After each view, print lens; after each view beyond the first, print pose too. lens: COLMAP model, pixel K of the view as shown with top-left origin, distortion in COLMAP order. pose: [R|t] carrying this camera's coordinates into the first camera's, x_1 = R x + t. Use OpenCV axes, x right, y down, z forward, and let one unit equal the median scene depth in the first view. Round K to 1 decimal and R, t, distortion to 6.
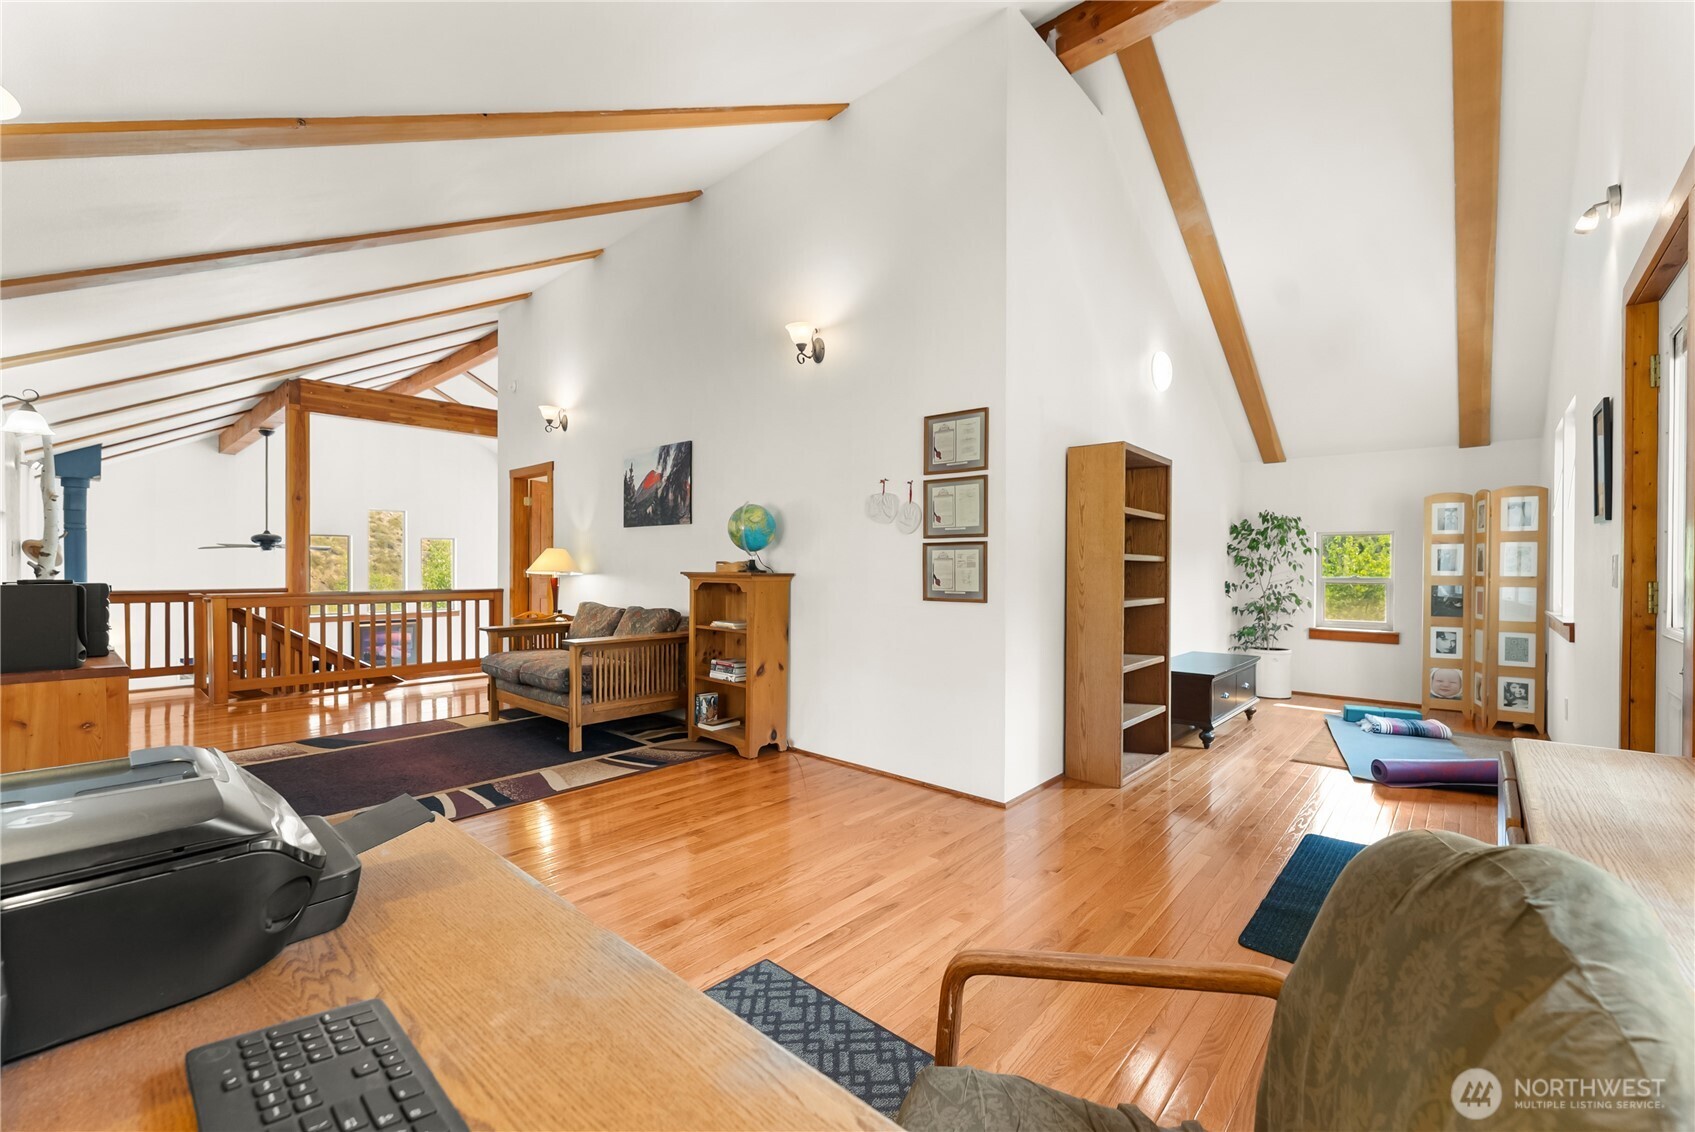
lens RADIAL K [[689.7, 0, 847.5], [0, 689.7, 566.0], [0, 0, 1]] dist [-0.002336, -0.000322]
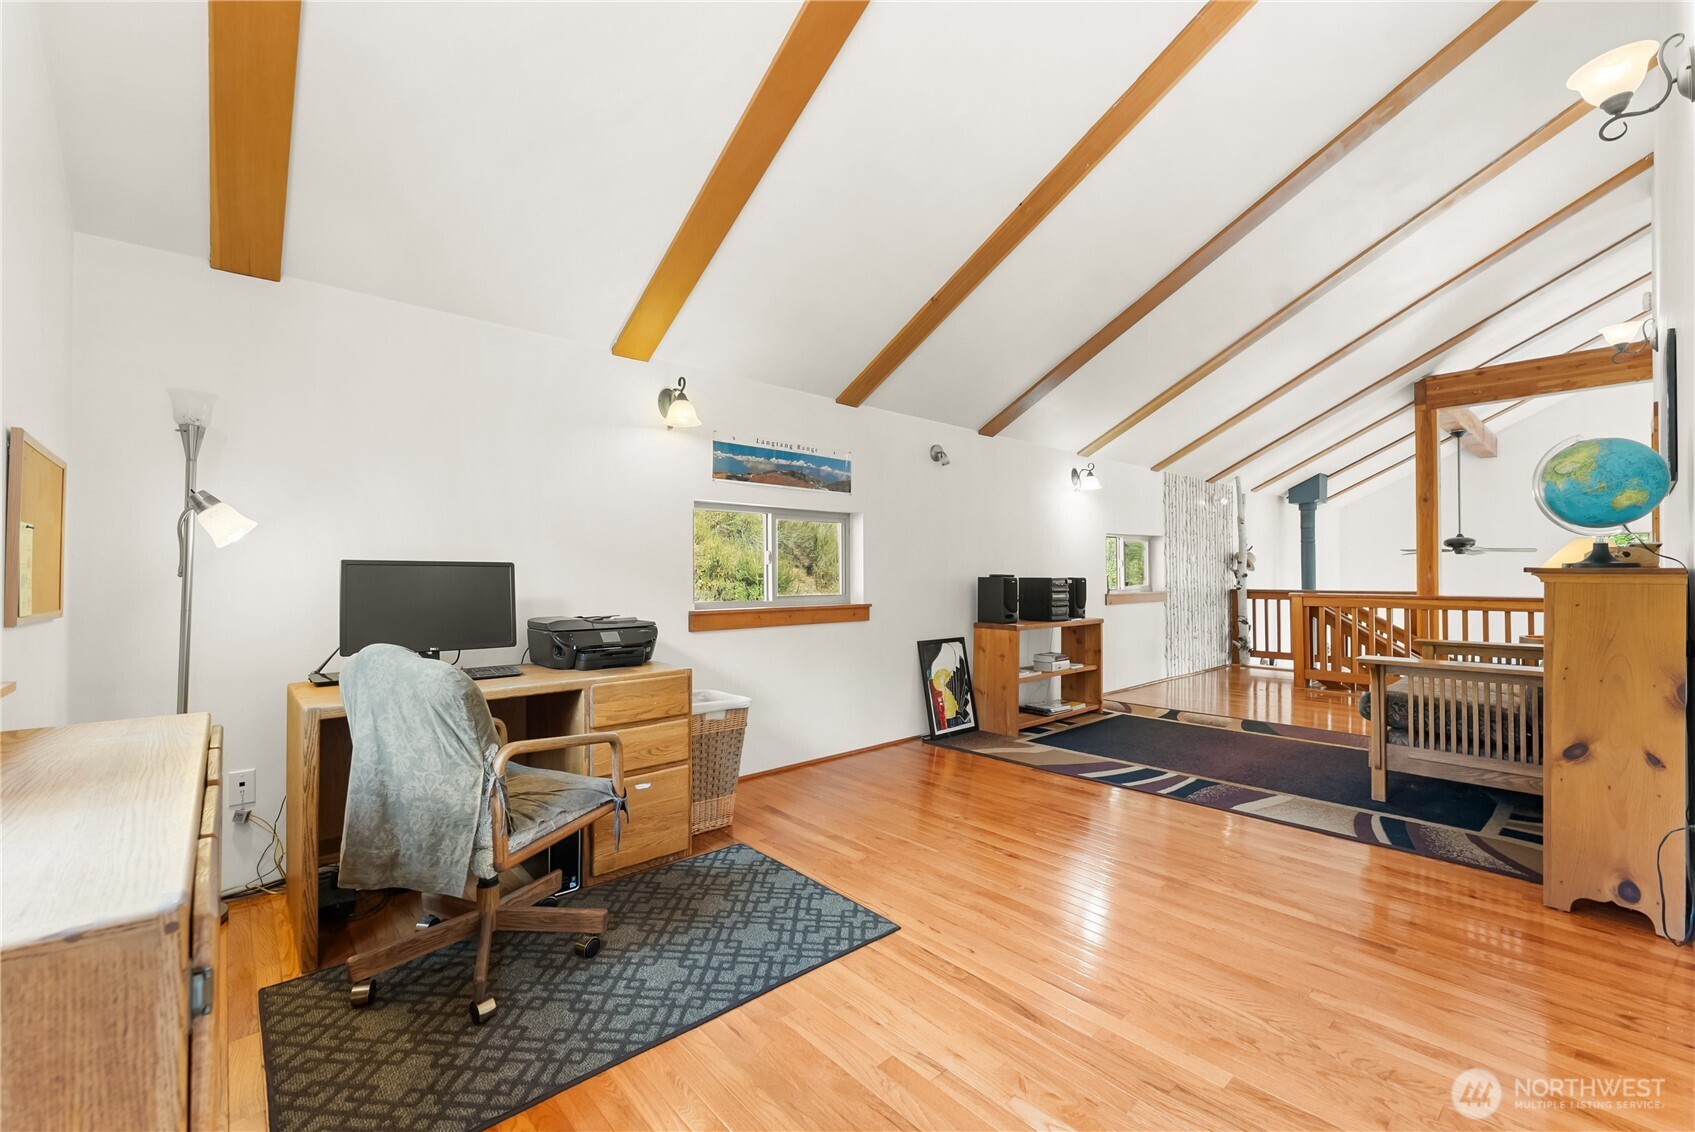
lens RADIAL K [[696.5, 0, 848.5], [0, 696.5, 557.8], [0, 0, 1]] dist [0.000514, -0.000213]
pose [[-0.100806, -0.027644, -0.994522, 0.470965], [0.002329, 0.999605, -0.028022, 0.016785], [0.994903, -0.005141, -0.100702, 0.502153]]
